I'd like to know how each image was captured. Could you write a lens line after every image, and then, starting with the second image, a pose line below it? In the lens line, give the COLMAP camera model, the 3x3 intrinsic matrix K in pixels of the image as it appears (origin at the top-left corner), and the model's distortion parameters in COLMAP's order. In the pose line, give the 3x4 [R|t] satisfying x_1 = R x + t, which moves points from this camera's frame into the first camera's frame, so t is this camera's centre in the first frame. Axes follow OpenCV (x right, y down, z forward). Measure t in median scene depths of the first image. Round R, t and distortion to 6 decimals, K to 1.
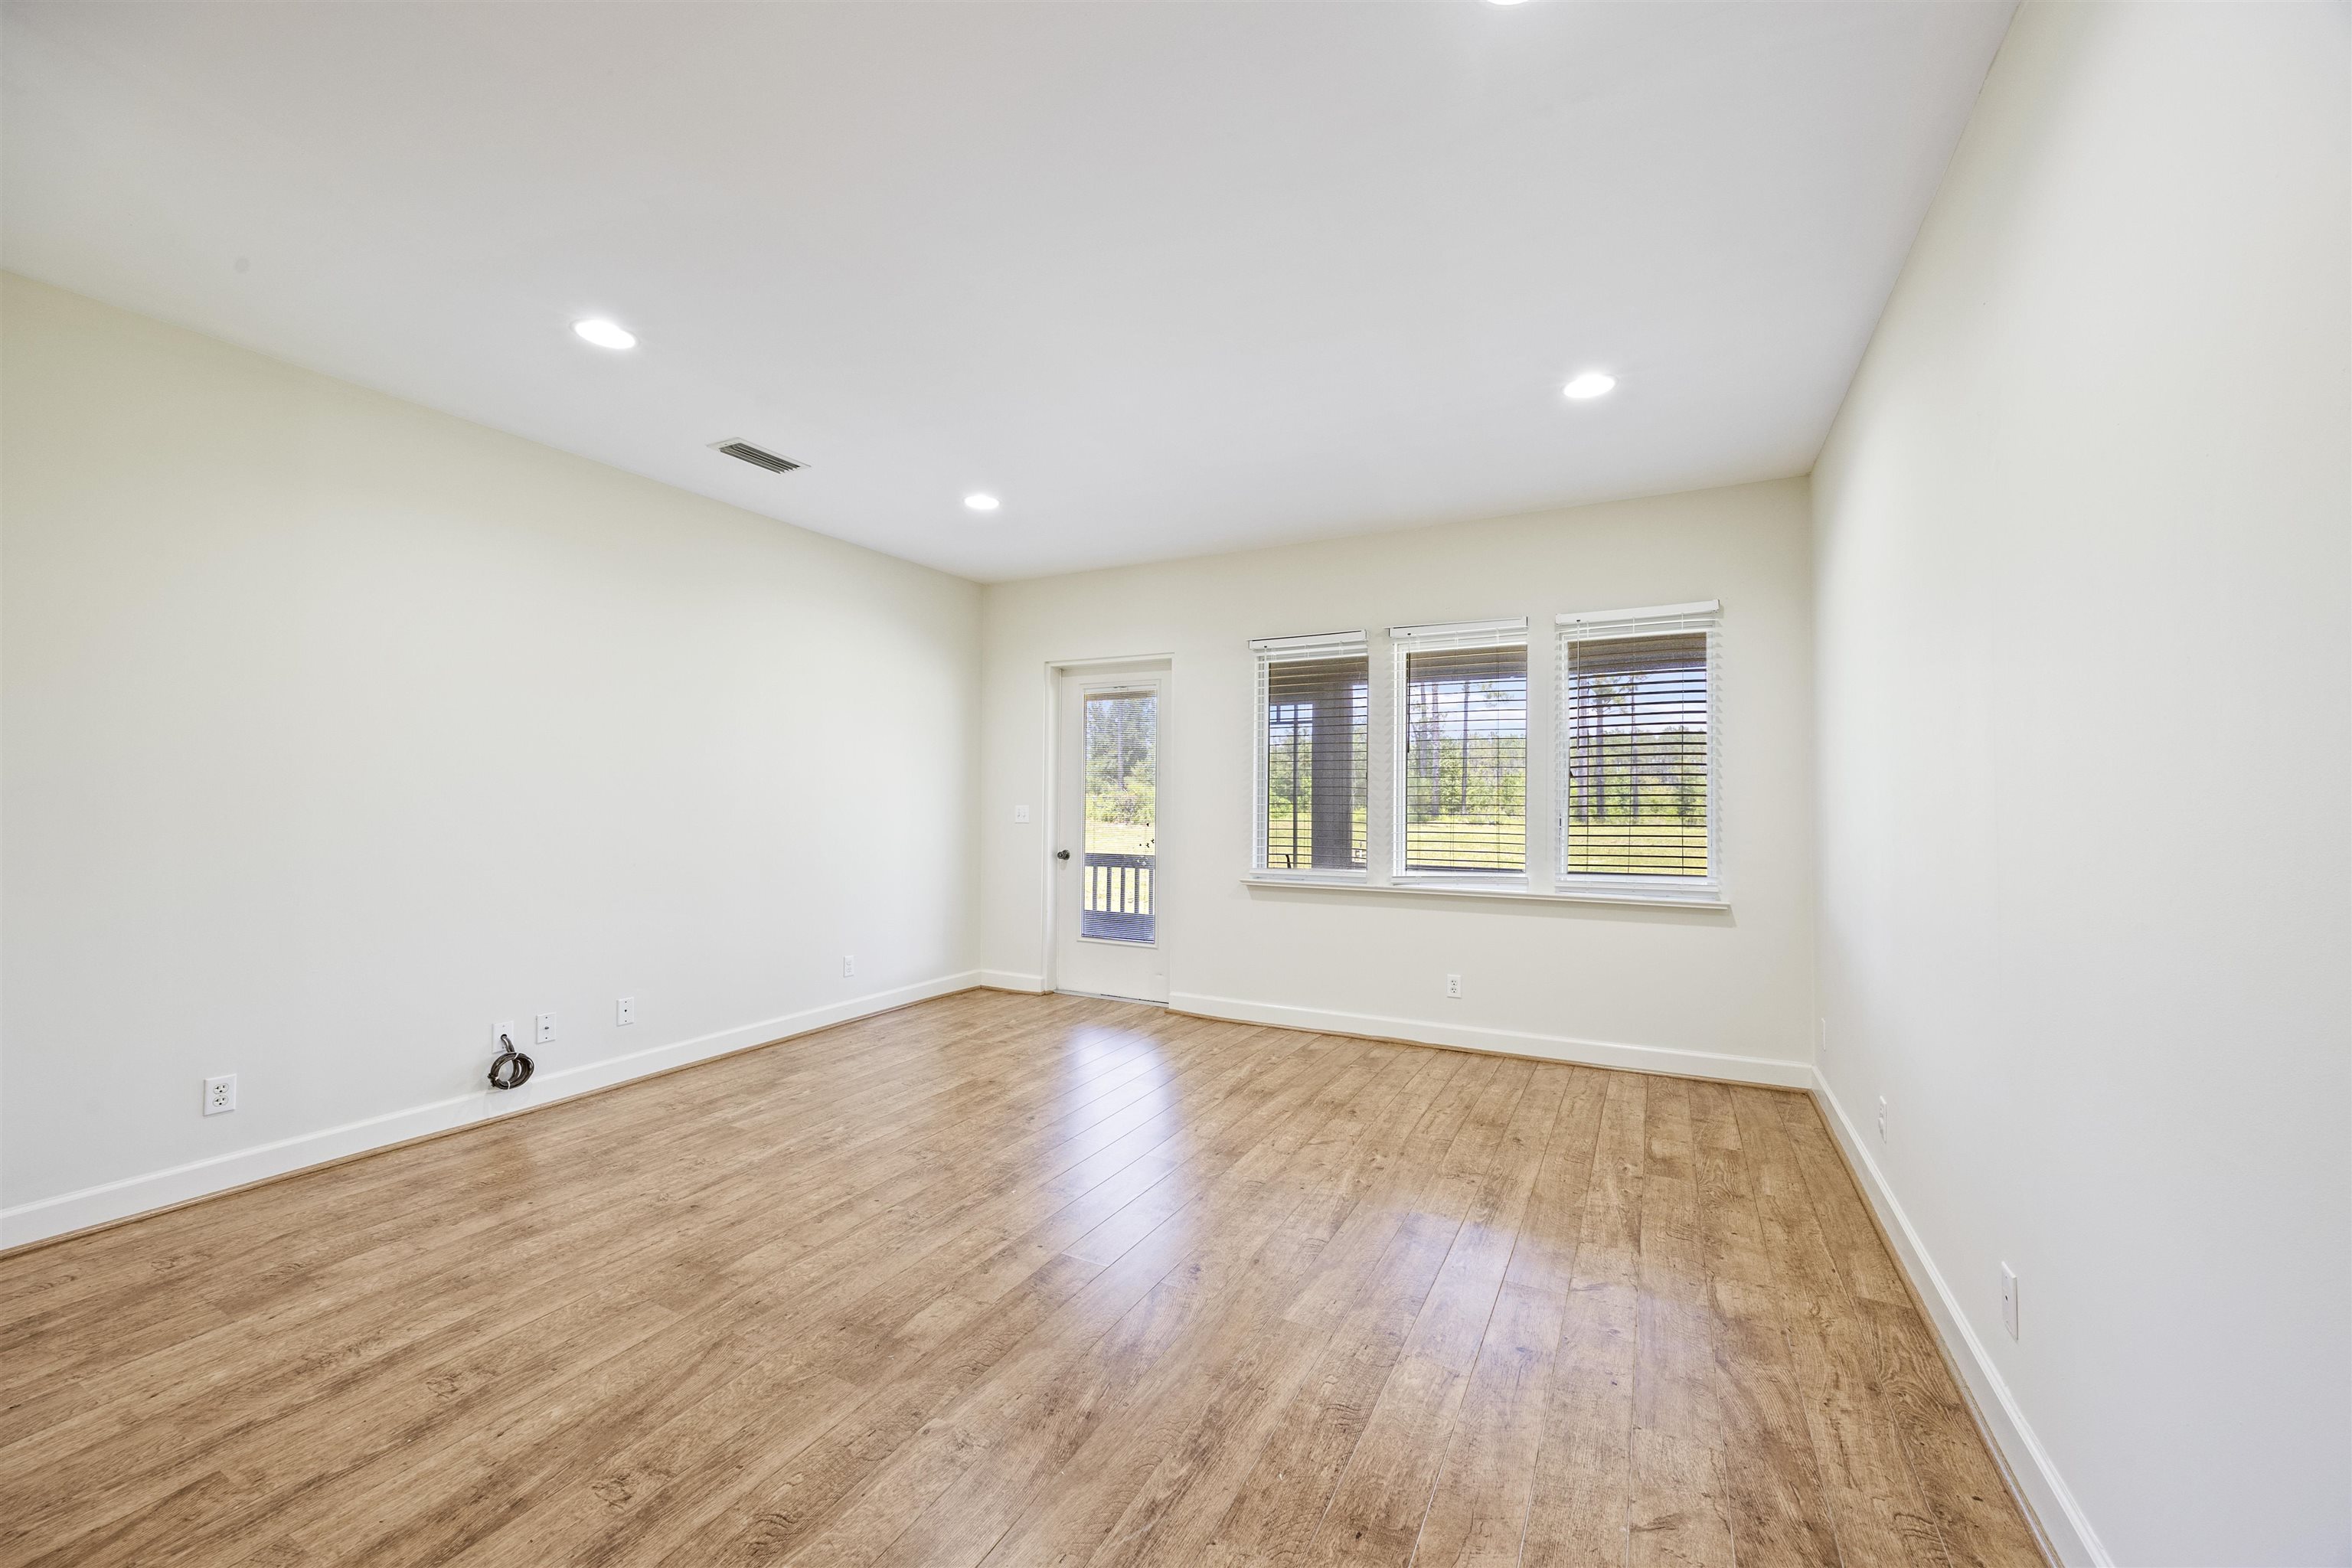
lens RADIAL K [[893.3, 0, 1182.8], [0, 893.3, 795.7], [0, 0, 1]] dist [0.005402, -0.000062]
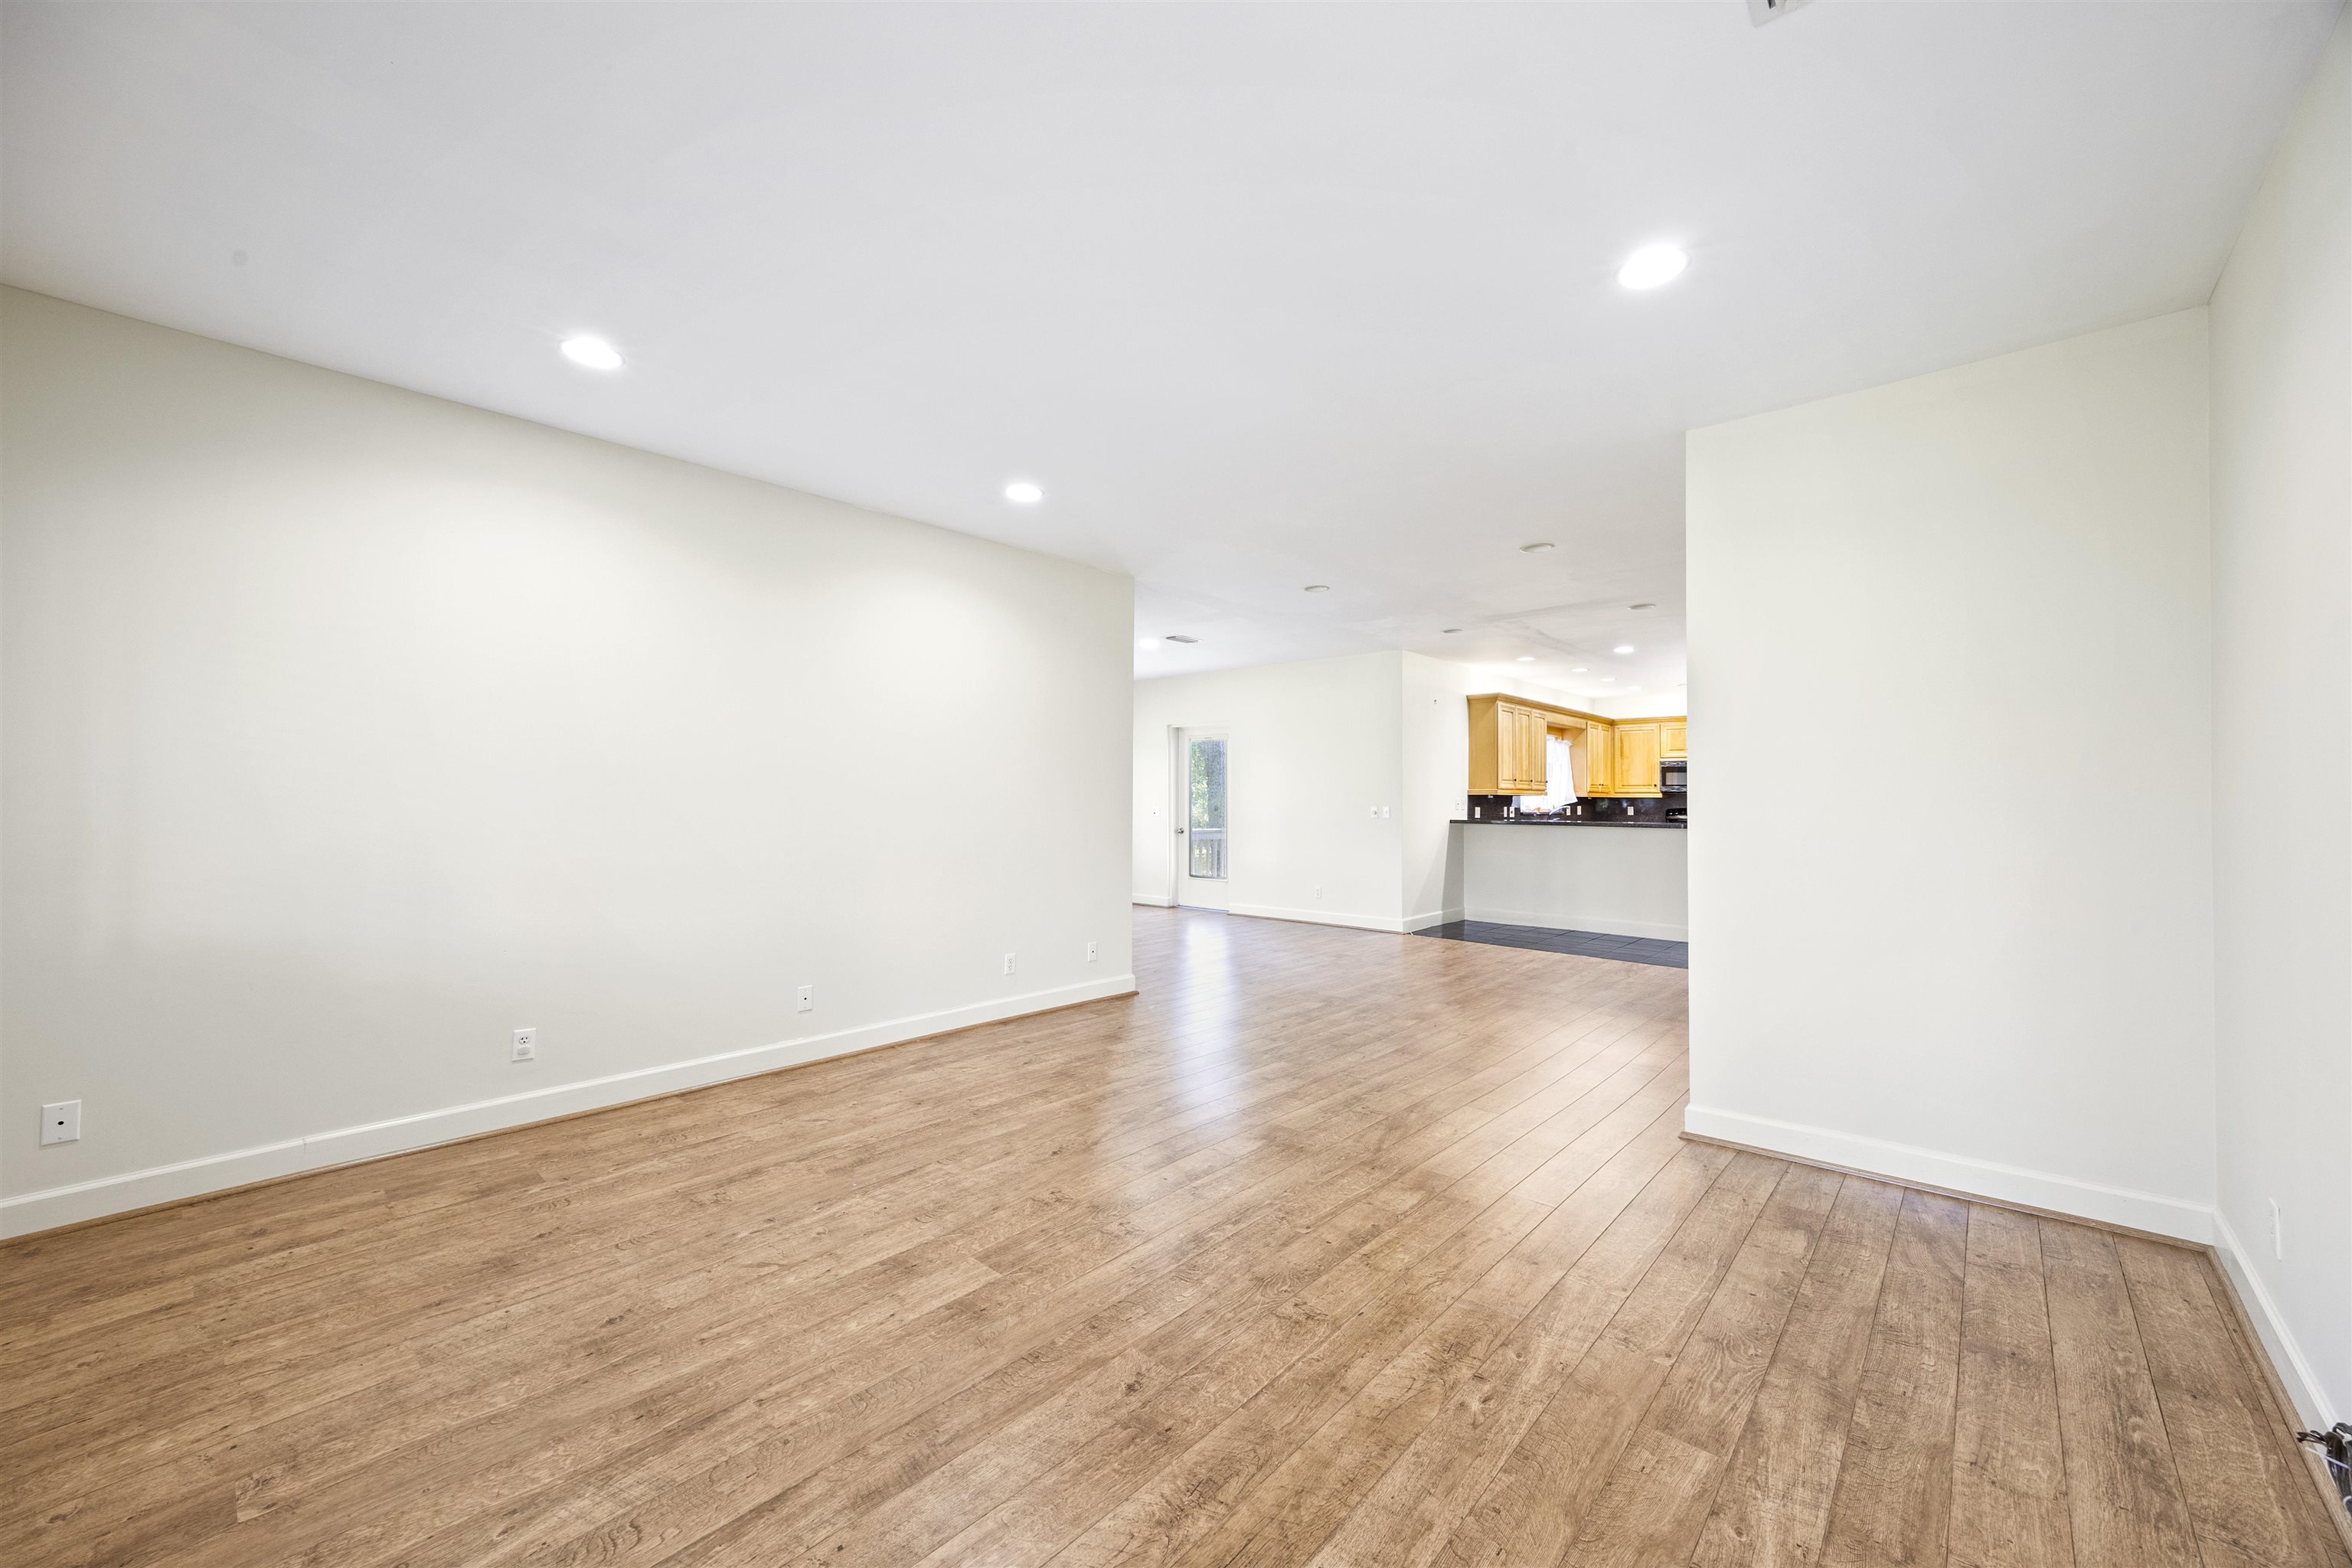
lens RADIAL K [[893.3, 0, 1182.8], [0, 893.3, 795.7], [0, 0, 1]] dist [0.005402, -0.000062]
pose [[-0.970841, -0.004553, 0.239680, -0.408263], [-0.006430, 0.999954, -0.007050, 0.006355], [-0.239637, -0.008386, -0.970826, 1.895871]]
